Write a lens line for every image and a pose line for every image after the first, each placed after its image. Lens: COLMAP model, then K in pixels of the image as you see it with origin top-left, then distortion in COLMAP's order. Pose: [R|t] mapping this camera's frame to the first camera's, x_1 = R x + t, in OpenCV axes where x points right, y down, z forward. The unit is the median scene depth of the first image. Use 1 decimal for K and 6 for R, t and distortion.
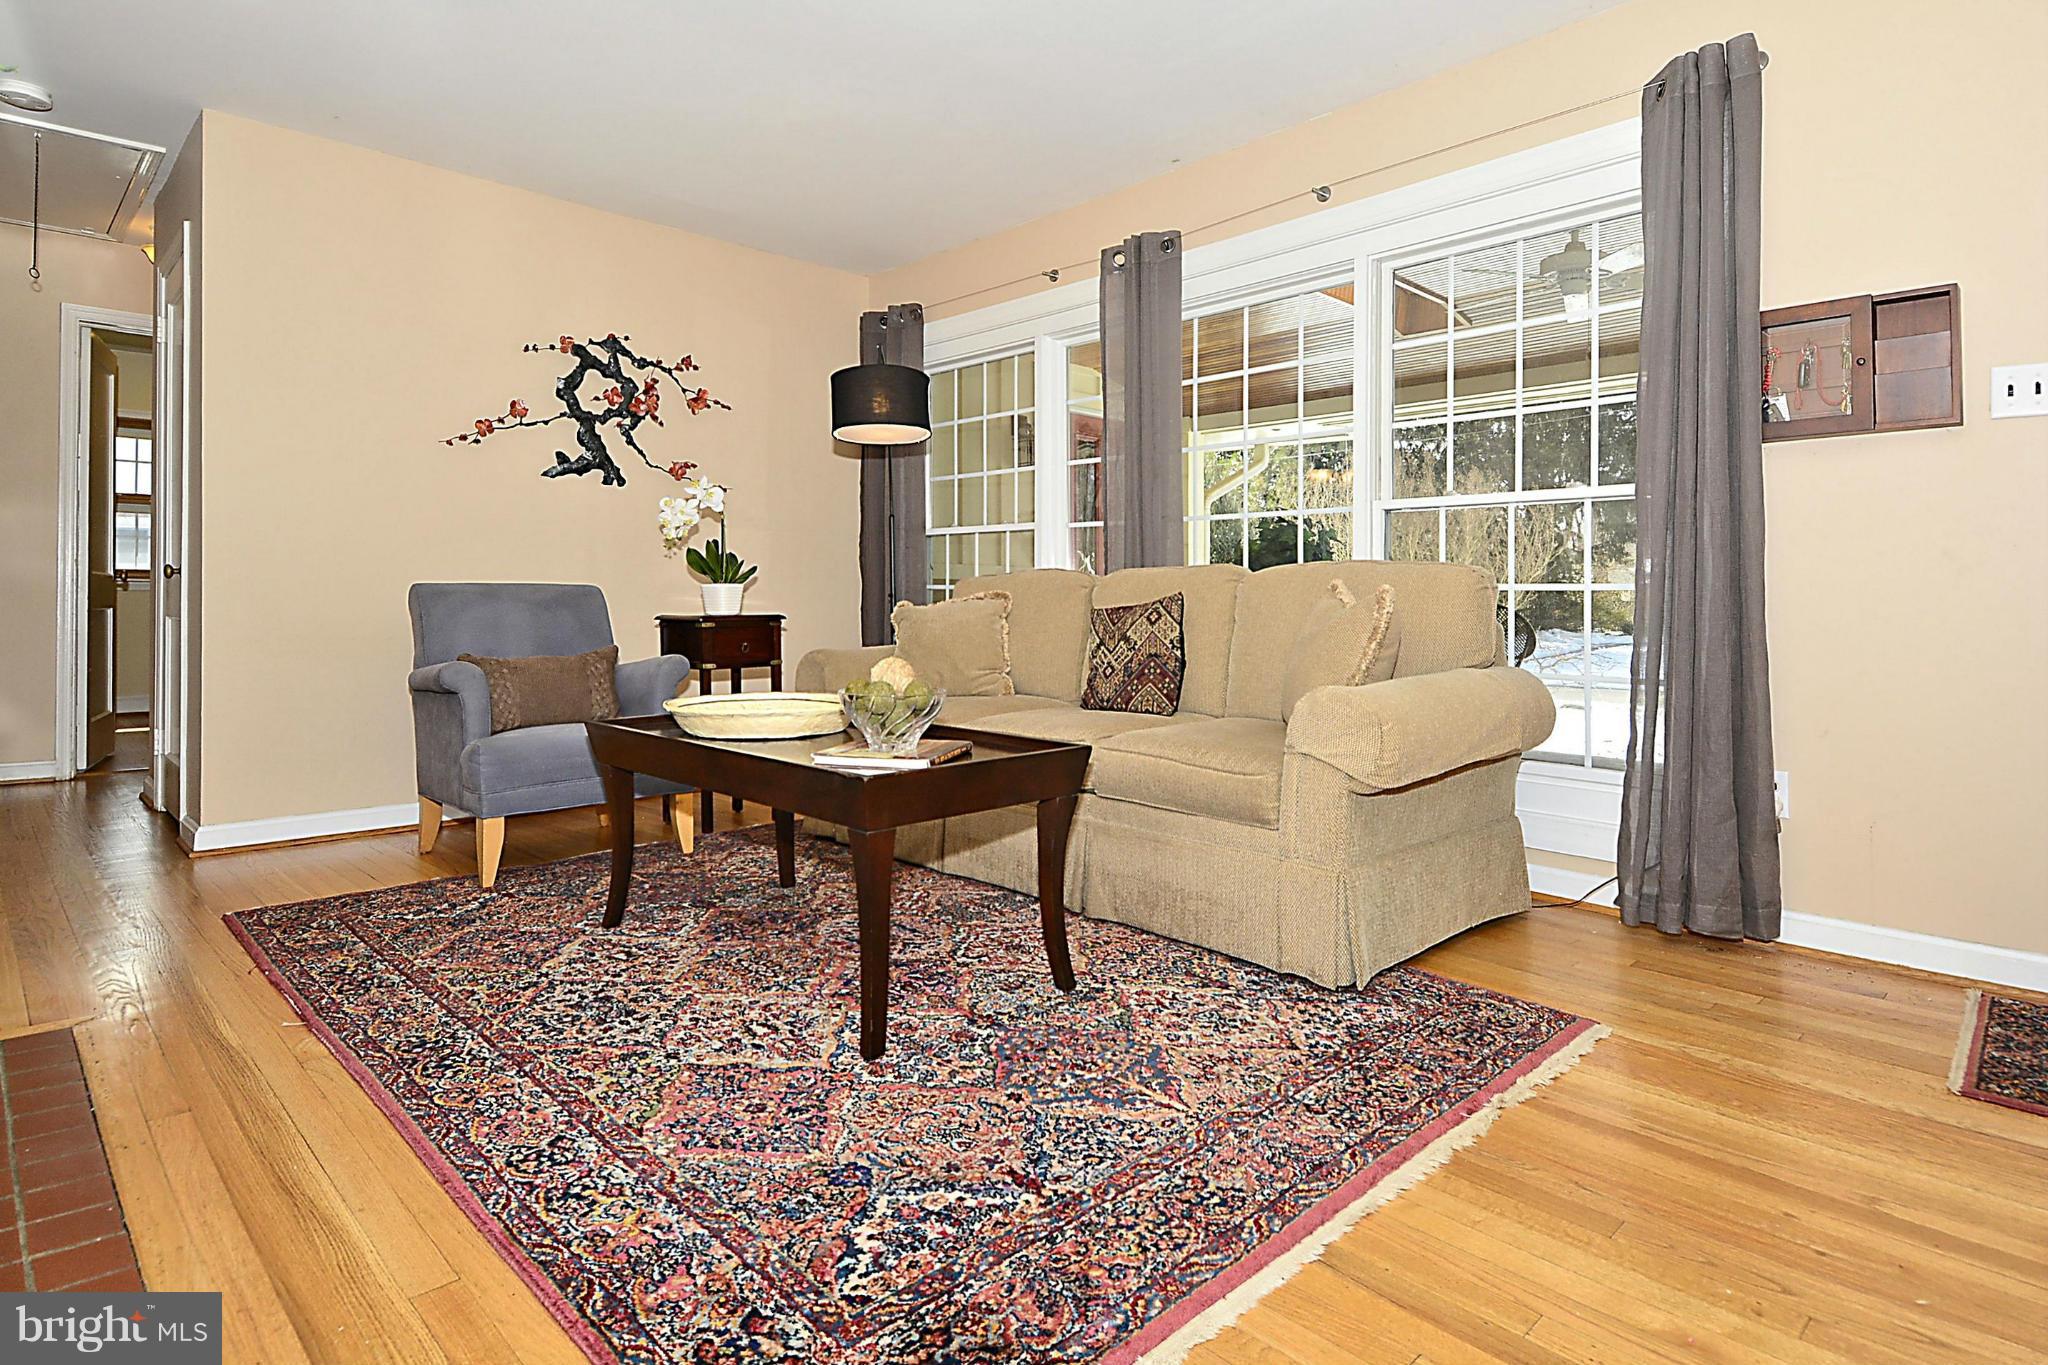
lens RADIAL K [[1110.7, 0, 1031.1], [0, 1110.7, 591.6], [0, 0, 1]] dist [0.081871, -0.062624]
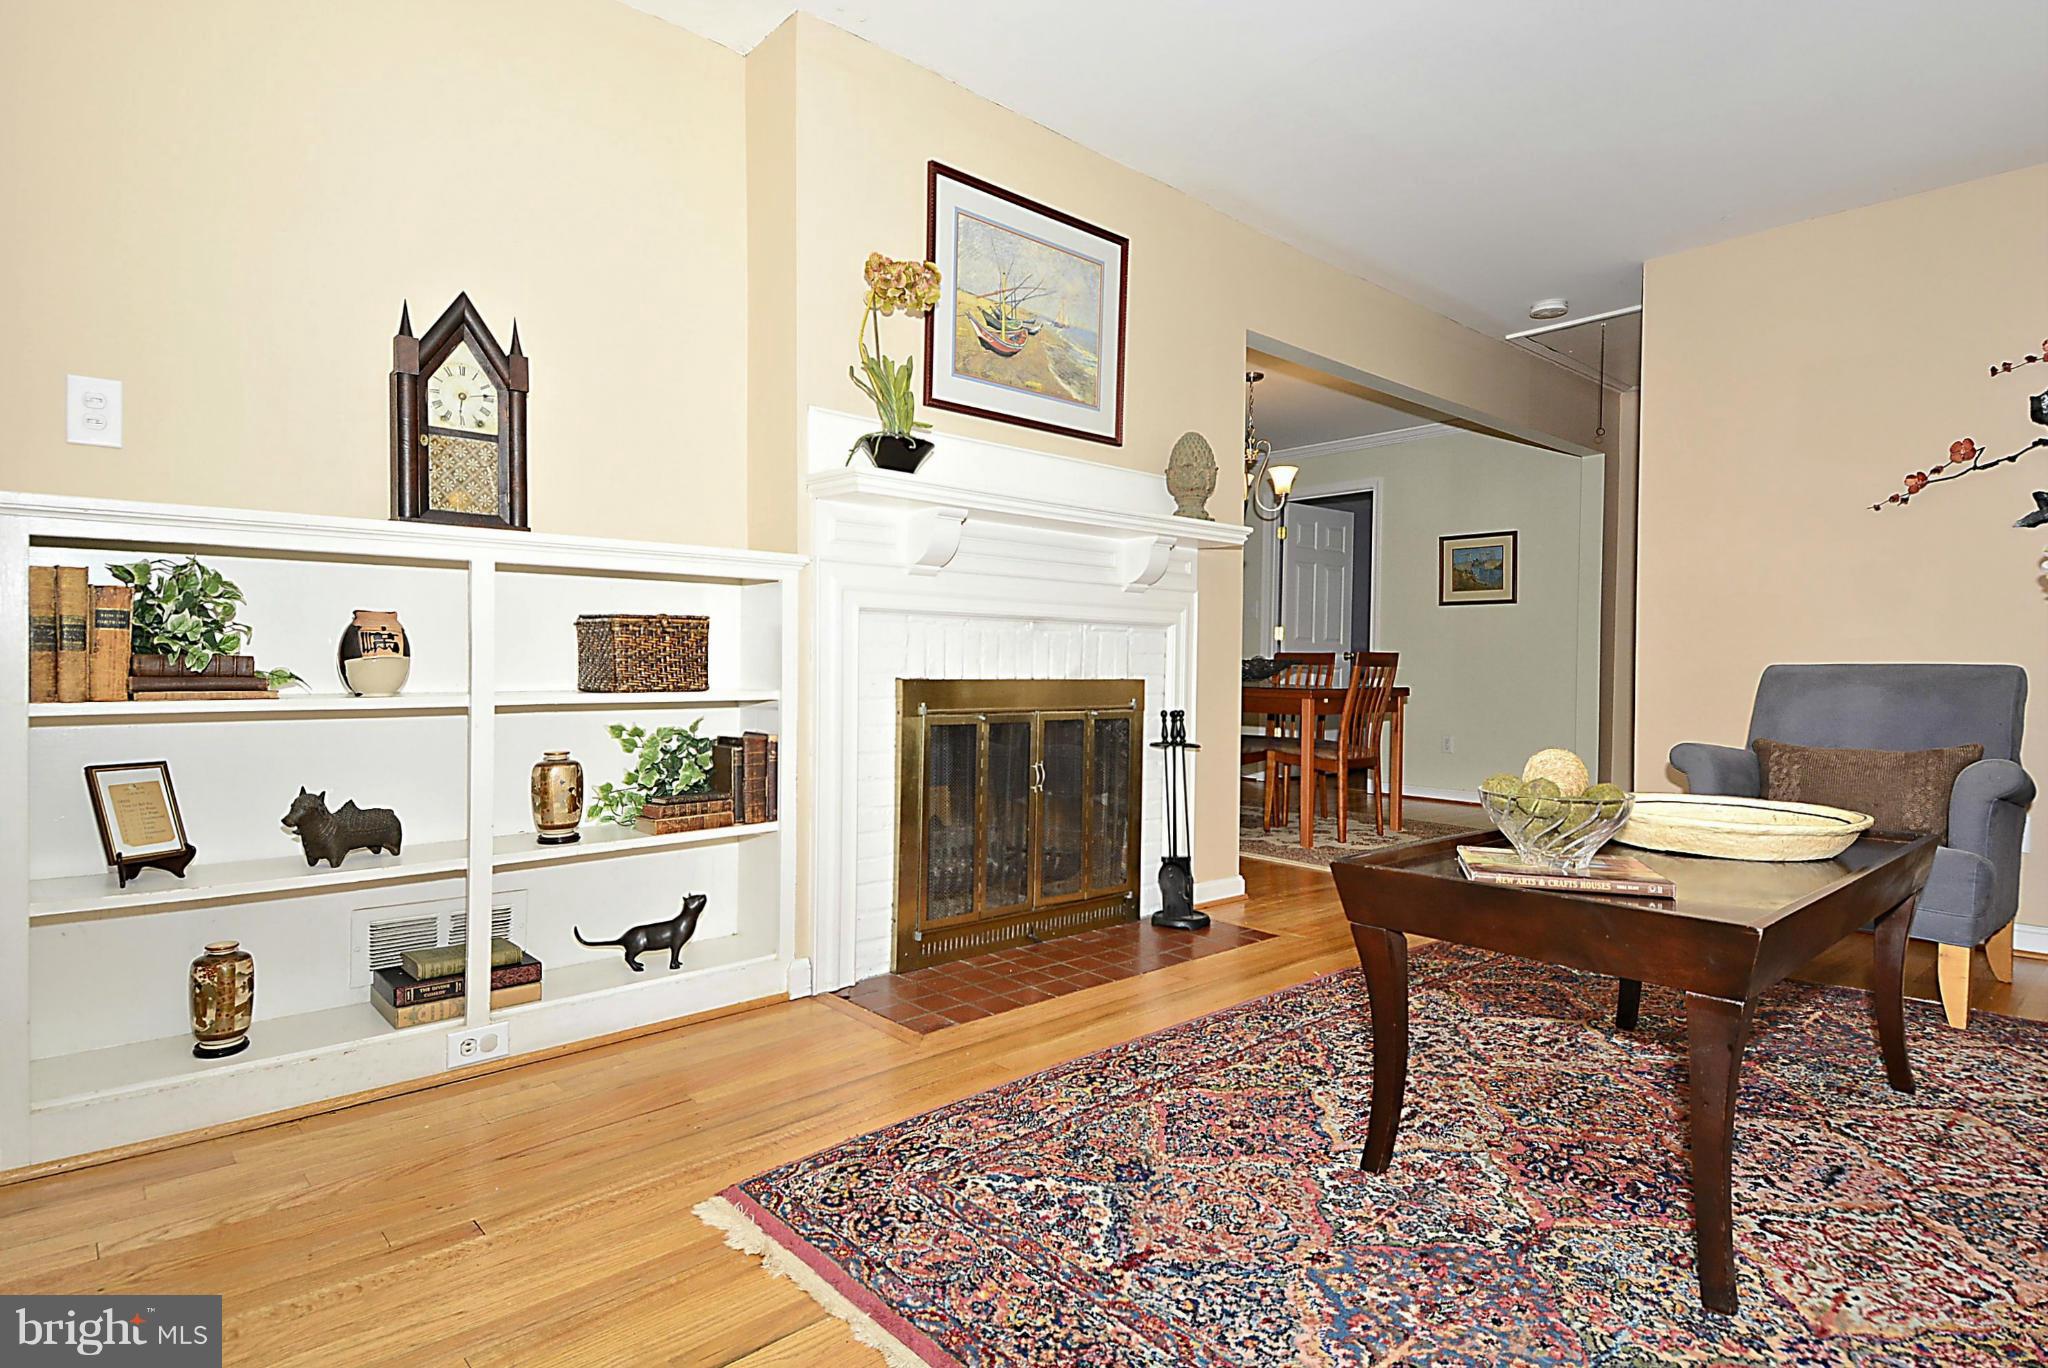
lens RADIAL K [[1048.7, 0, 1023.9], [0, 1048.7, 676.9], [0, 0, 1]] dist [0.054019, -0.042417]
pose [[-0.035978, 0.003153, -0.999348, 0.732986], [-0.009880, 0.999945, 0.003511, 0.012634], [0.999304, 0.010000, -0.035945, 0.747684]]
